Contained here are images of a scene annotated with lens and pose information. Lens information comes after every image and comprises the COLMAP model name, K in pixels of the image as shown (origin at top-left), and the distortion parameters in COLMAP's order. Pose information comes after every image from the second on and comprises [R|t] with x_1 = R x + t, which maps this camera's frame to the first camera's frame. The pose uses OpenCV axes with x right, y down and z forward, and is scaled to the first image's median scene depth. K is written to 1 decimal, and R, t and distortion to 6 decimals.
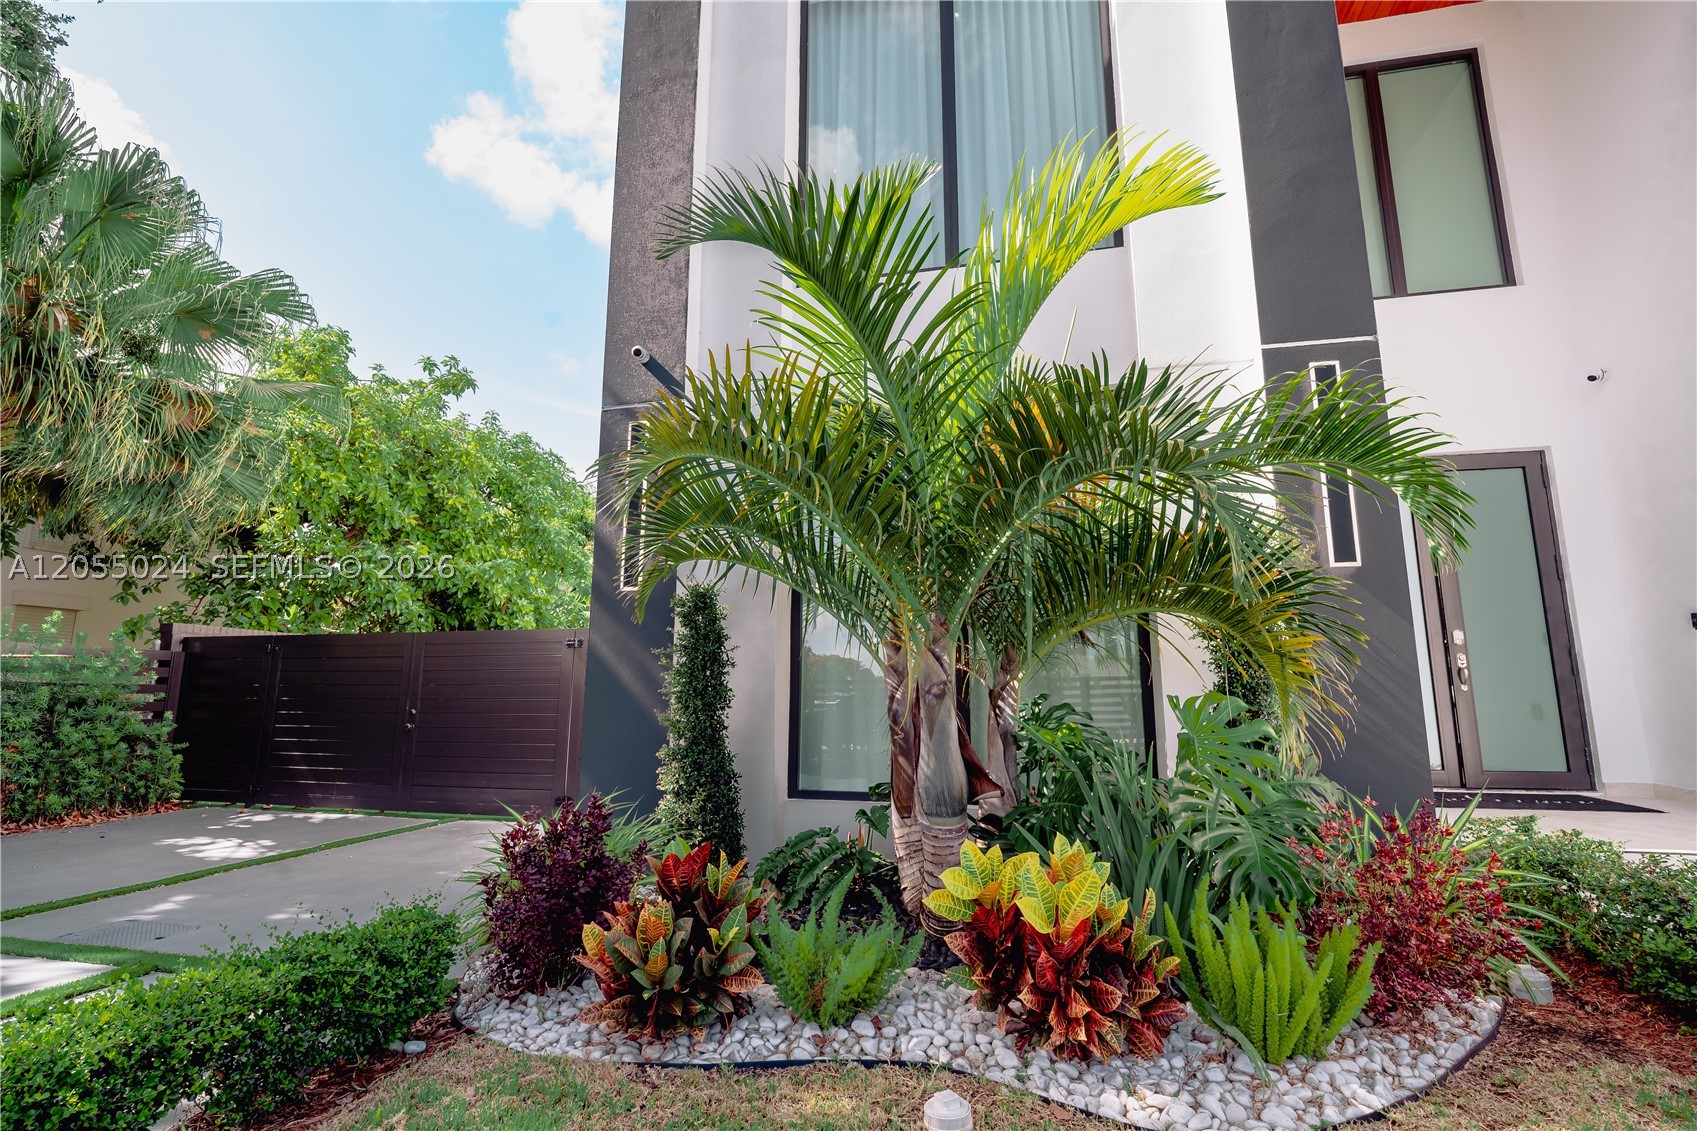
lens RADIAL K [[782.5, 0, 852.2], [0, 782.5, 562.7], [0, 0, 1]] dist [0.005319, -0.008777]
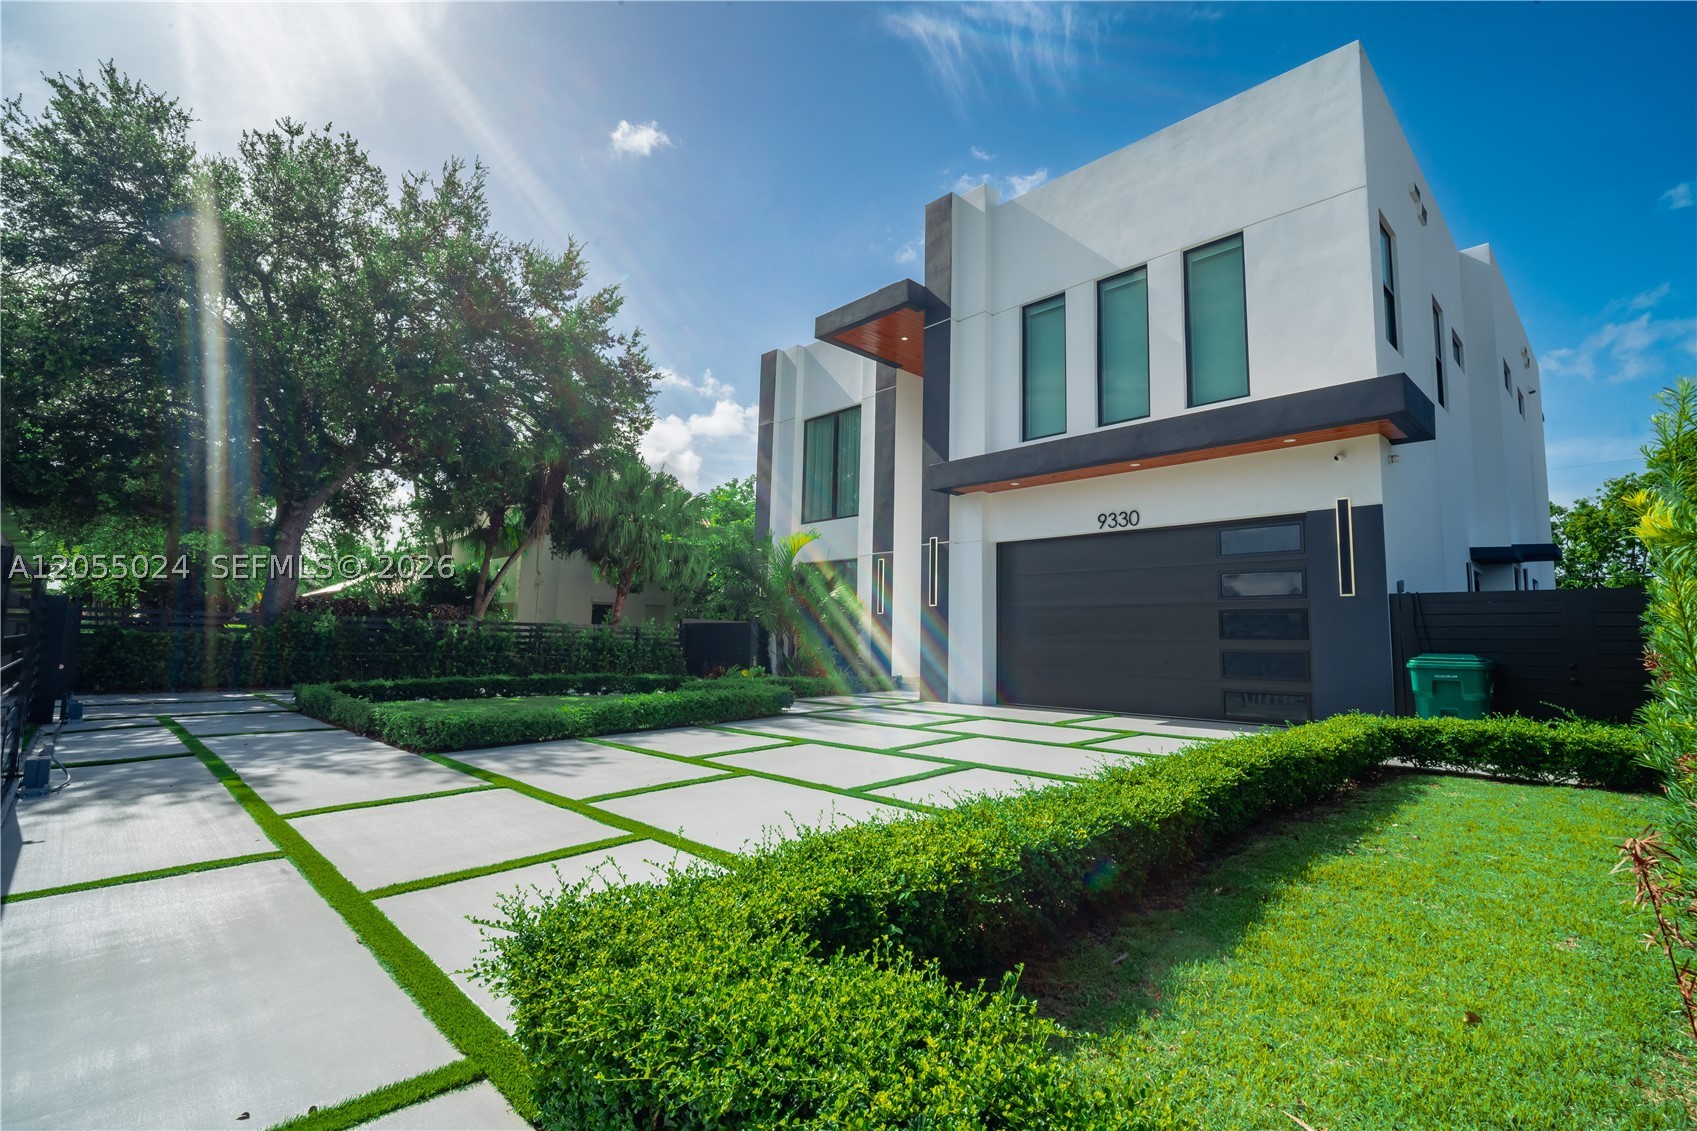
lens RADIAL K [[782.5, 0, 852.2], [0, 782.5, 562.7], [0, 0, 1]] dist [0.005319, -0.008777]
pose [[0.843724, -0.041893, -0.535140, 2.683182], [0.074037, 0.996504, 0.038719, -0.422539], [0.531647, -0.072288, 0.843876, -2.428238]]
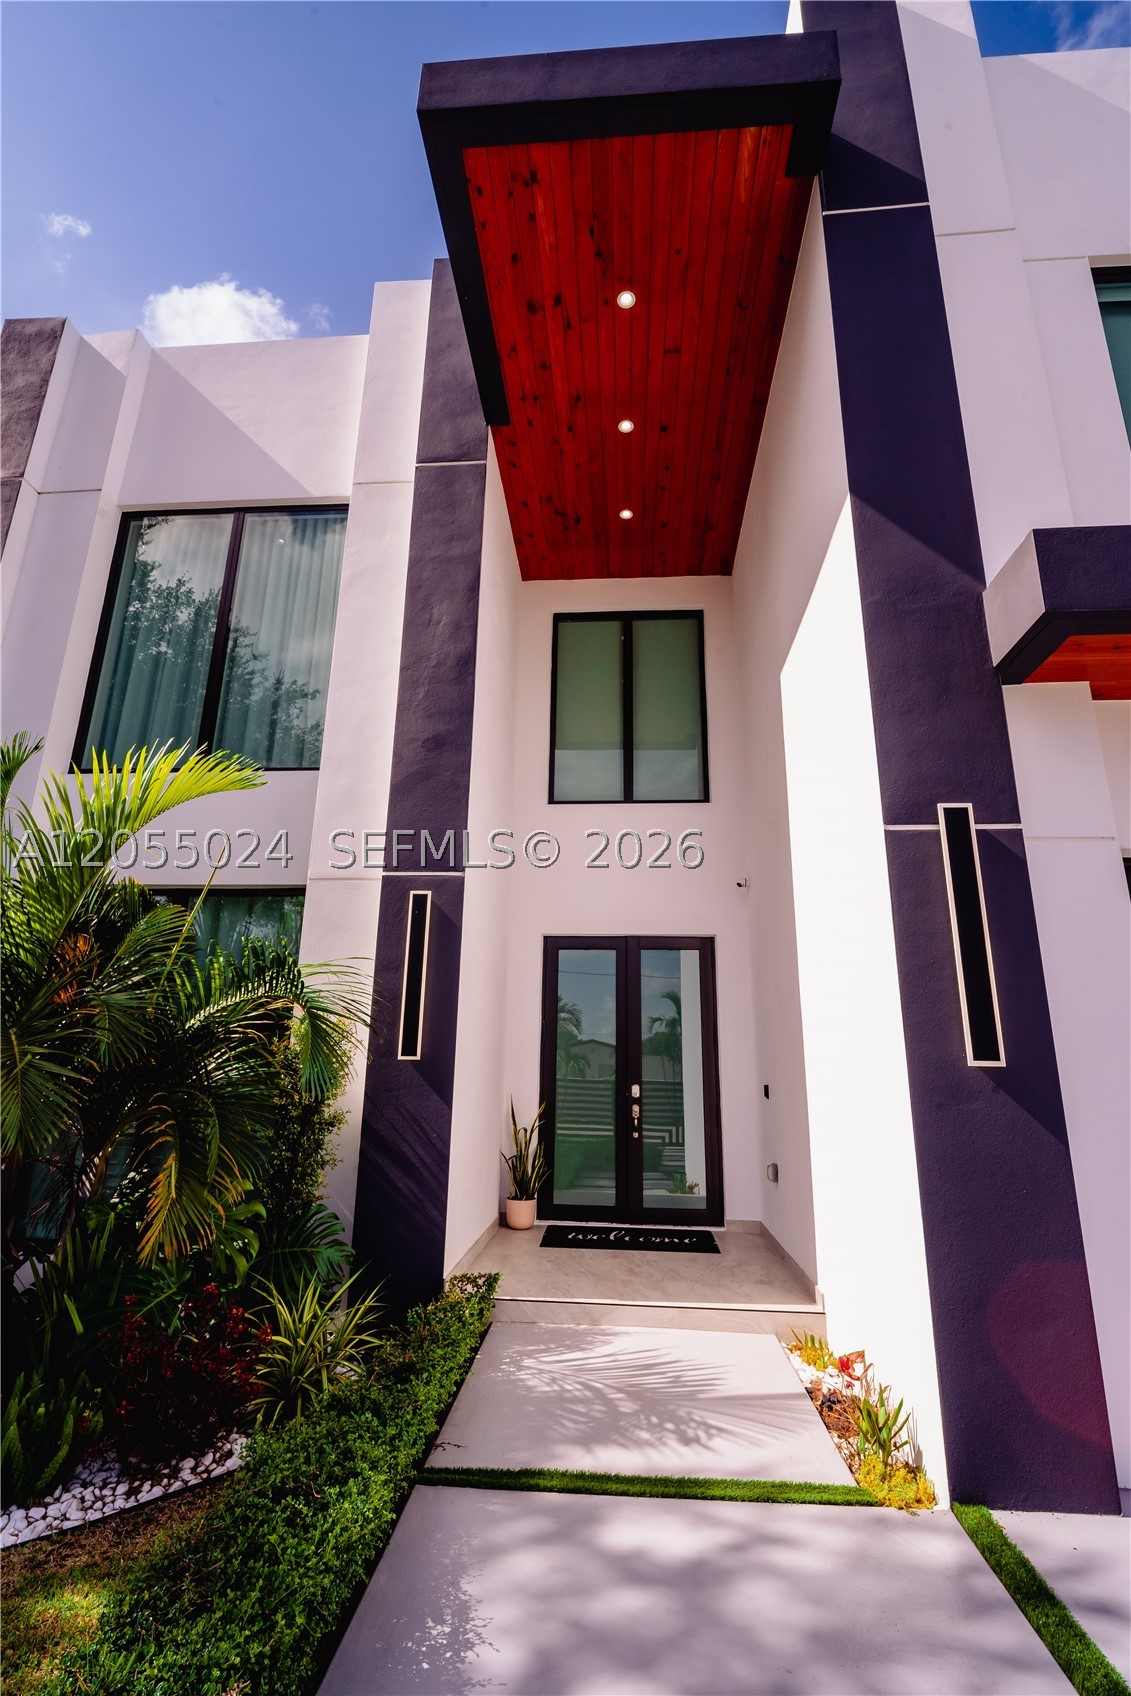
lens RADIAL K [[782.0, 0, 561.4], [0, 782.0, 846.6], [0, 0, 1]] dist [0.005319, -0.008777]
pose [[0.988258, 0.058219, 0.141268, 0.690535], [-0.043347, 0.993404, -0.106161, -0.217290], [-0.146516, 0.098791, 0.984263, -0.314044]]
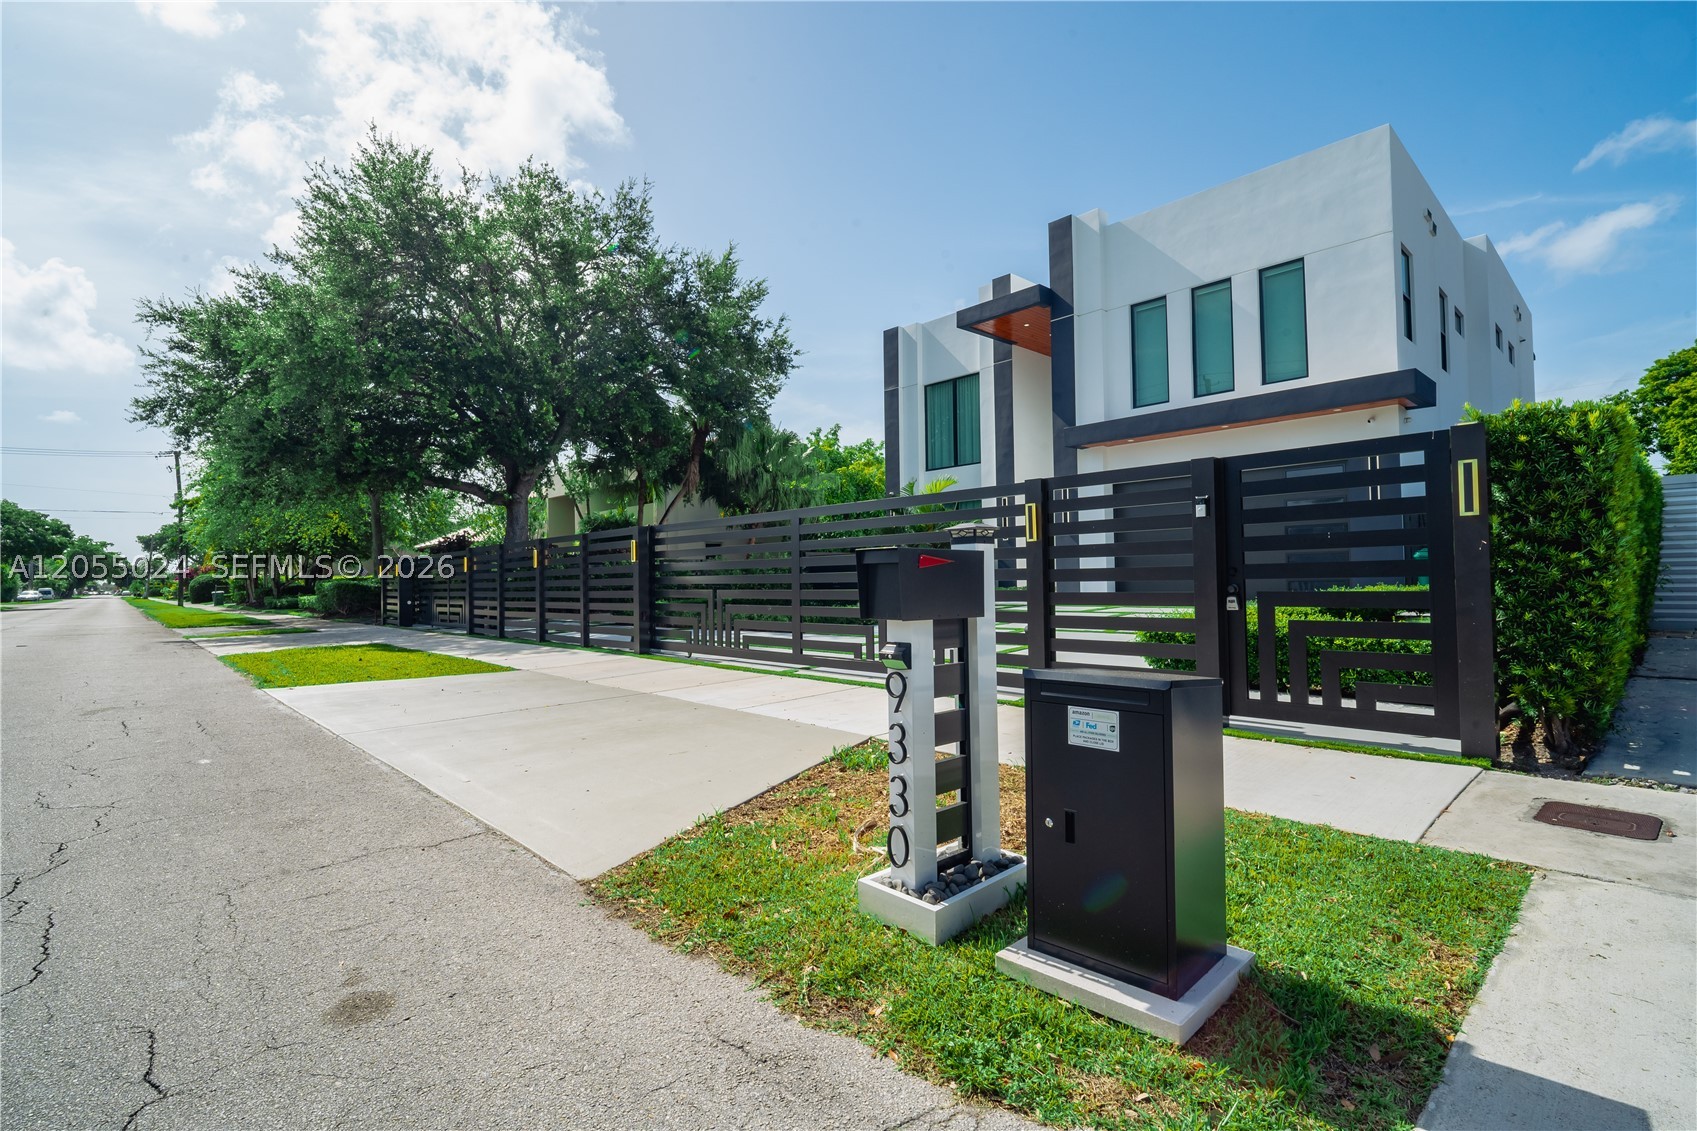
lens RADIAL K [[782.5, 0, 852.2], [0, 782.5, 562.7], [0, 0, 1]] dist [0.005319, -0.008777]
pose [[0.836553, -0.028855, -0.547126, 2.629866], [0.114512, 0.985765, 0.123100, -0.602713], [0.535786, -0.165632, 0.827949, -3.851184]]
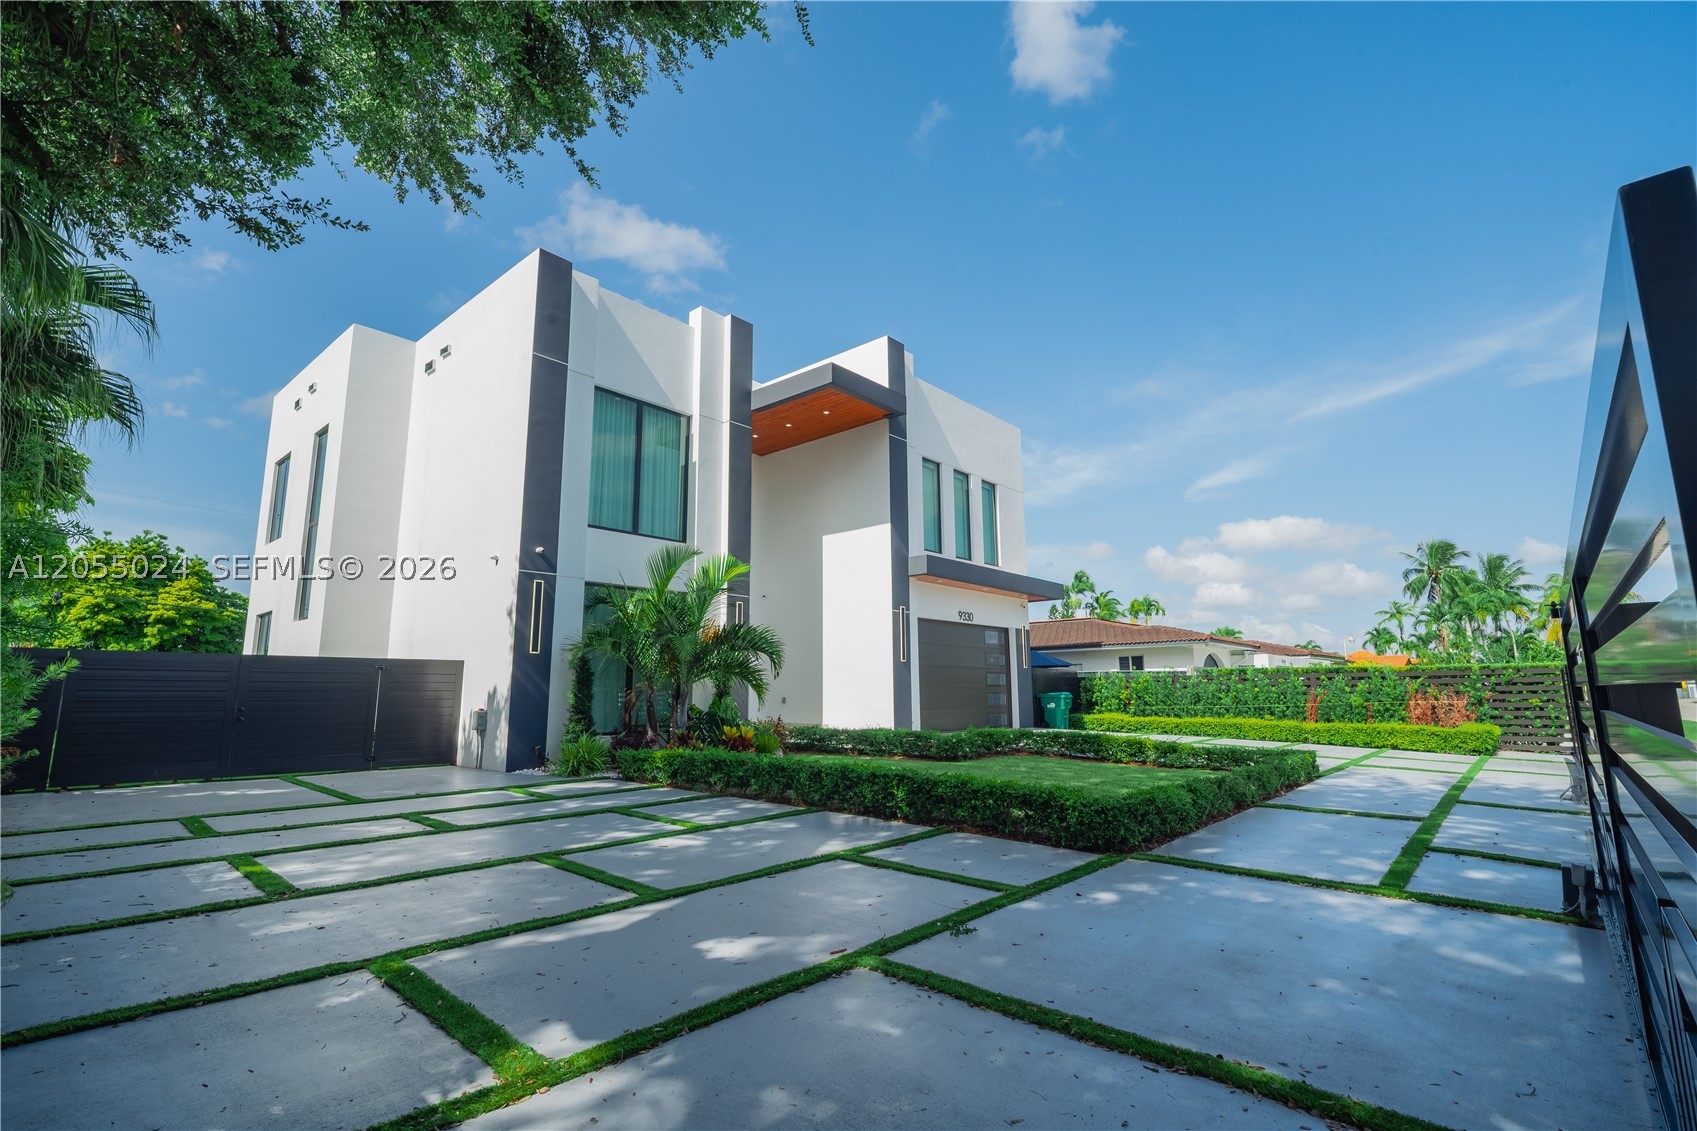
lens RADIAL K [[782.5, 0, 852.2], [0, 782.5, 562.7], [0, 0, 1]] dist [0.005319, -0.008777]
pose [[0.468748, 0.141539, 0.871919, -2.448561], [-0.145247, 0.985994, -0.081971, -0.230974], [-0.871308, -0.088220, 0.482741, -1.233440]]
